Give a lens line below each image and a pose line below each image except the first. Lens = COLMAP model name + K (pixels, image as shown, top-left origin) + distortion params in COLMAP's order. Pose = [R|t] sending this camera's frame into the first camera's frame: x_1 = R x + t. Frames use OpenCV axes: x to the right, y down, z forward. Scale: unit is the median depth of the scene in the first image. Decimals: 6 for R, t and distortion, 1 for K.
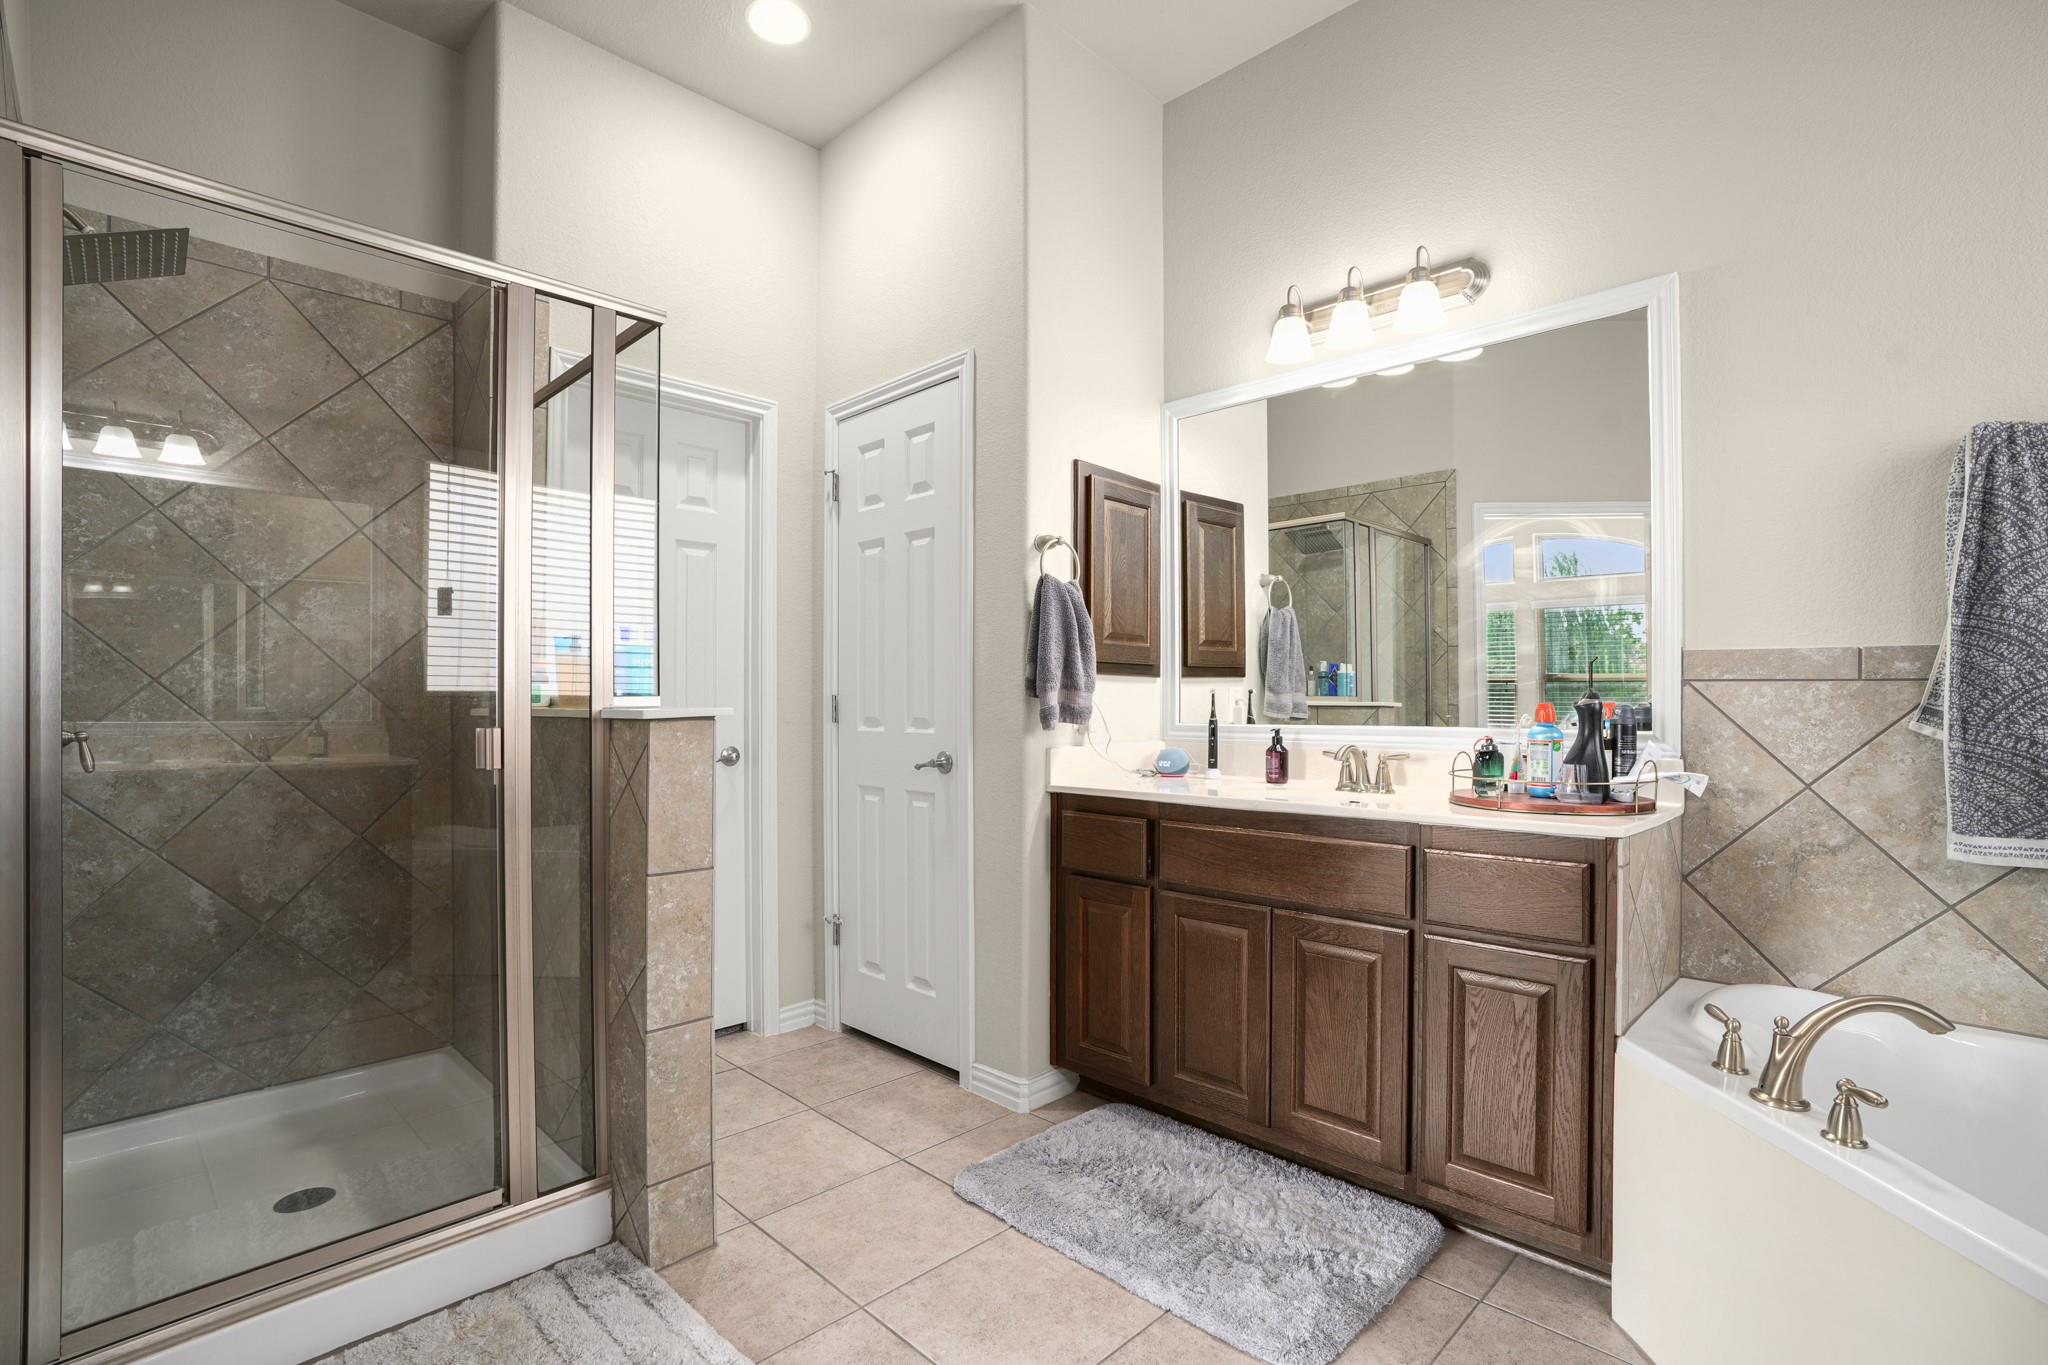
lens RADIAL K [[941.1, 0, 1022.8], [0, 941.1, 684.0], [0, 0, 1]] dist [-0.025888, 0.000318]
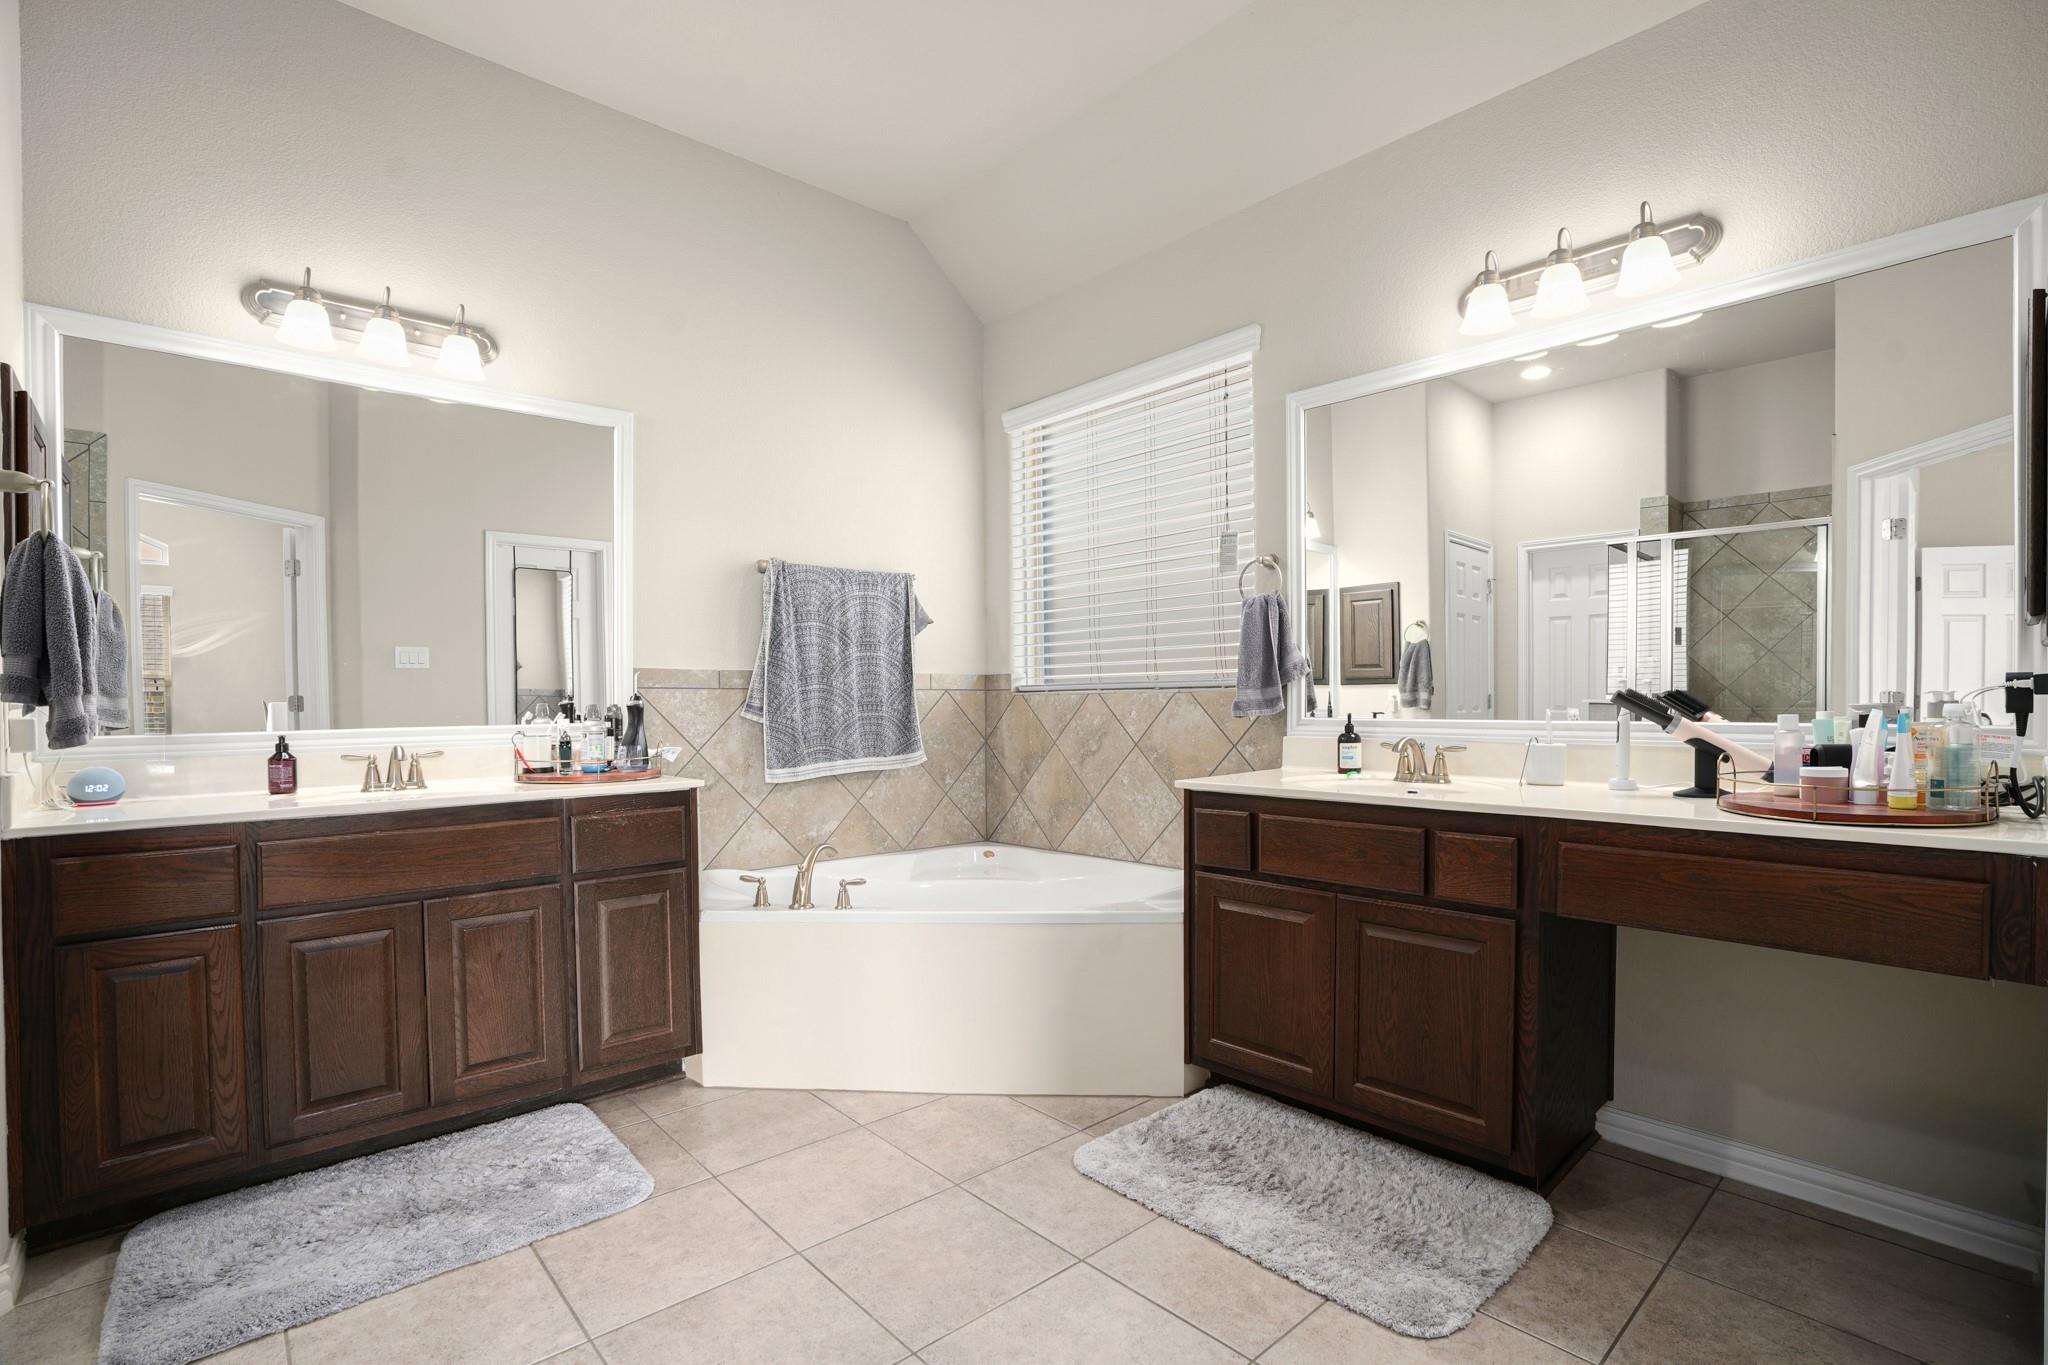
lens RADIAL K [[941.1, 0, 1021.1], [0, 941.1, 699.4], [0, 0, 1]] dist [-0.025888, 0.000318]
pose [[0.071319, -0.002155, 0.997451, -0.758617], [-0.007846, 0.999966, 0.002721, 0.006211], [-0.997423, -0.008020, 0.071300, 0.274601]]
